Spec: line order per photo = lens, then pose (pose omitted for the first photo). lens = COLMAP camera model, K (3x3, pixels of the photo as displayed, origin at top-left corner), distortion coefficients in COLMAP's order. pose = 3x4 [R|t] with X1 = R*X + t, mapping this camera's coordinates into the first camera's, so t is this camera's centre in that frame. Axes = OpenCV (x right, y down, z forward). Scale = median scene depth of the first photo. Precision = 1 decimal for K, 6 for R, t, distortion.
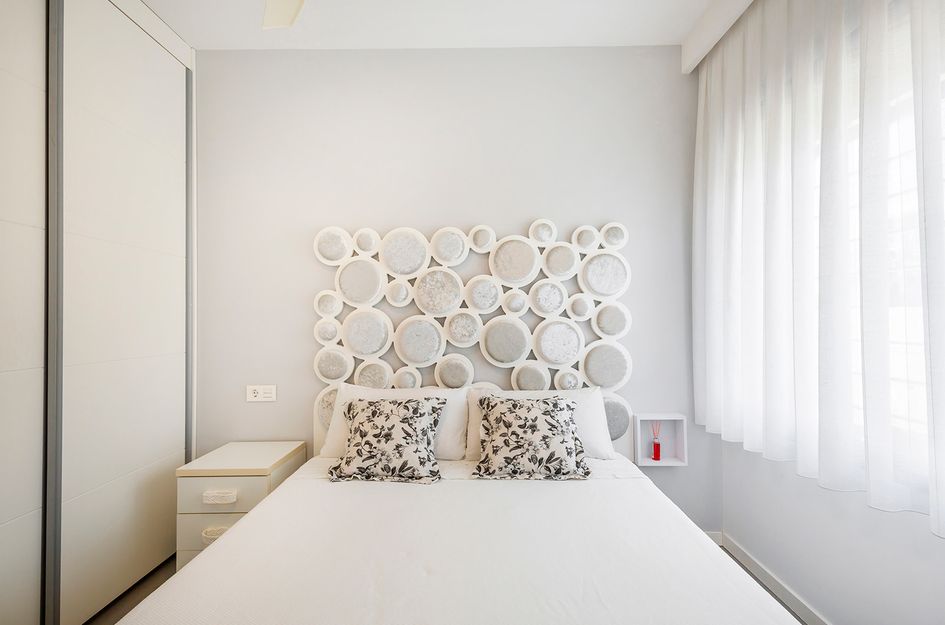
lens RADIAL K [[420.6, 0, 473.2], [0, 420.6, 315.7], [0, 0, 1]] dist [0.030743, -0.008409]
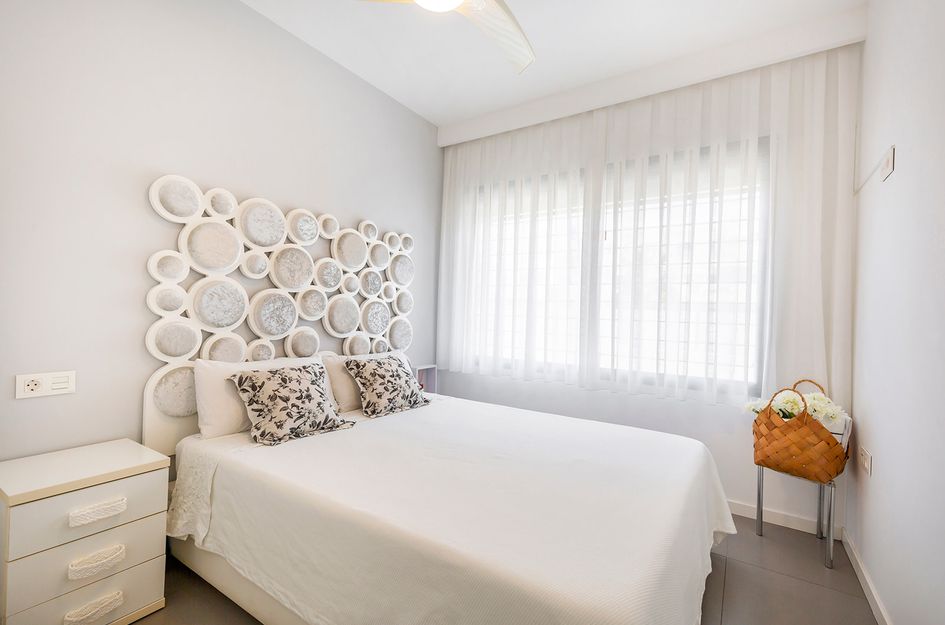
lens RADIAL K [[420.6, 0, 473.2], [0, 420.6, 315.7], [0, 0, 1]] dist [0.030743, -0.008409]
pose [[0.534847, 0.021061, 0.844686, -0.737874], [-0.025708, 0.999632, -0.008646, 0.060866], [-0.844558, -0.017091, 0.535192, 0.046751]]
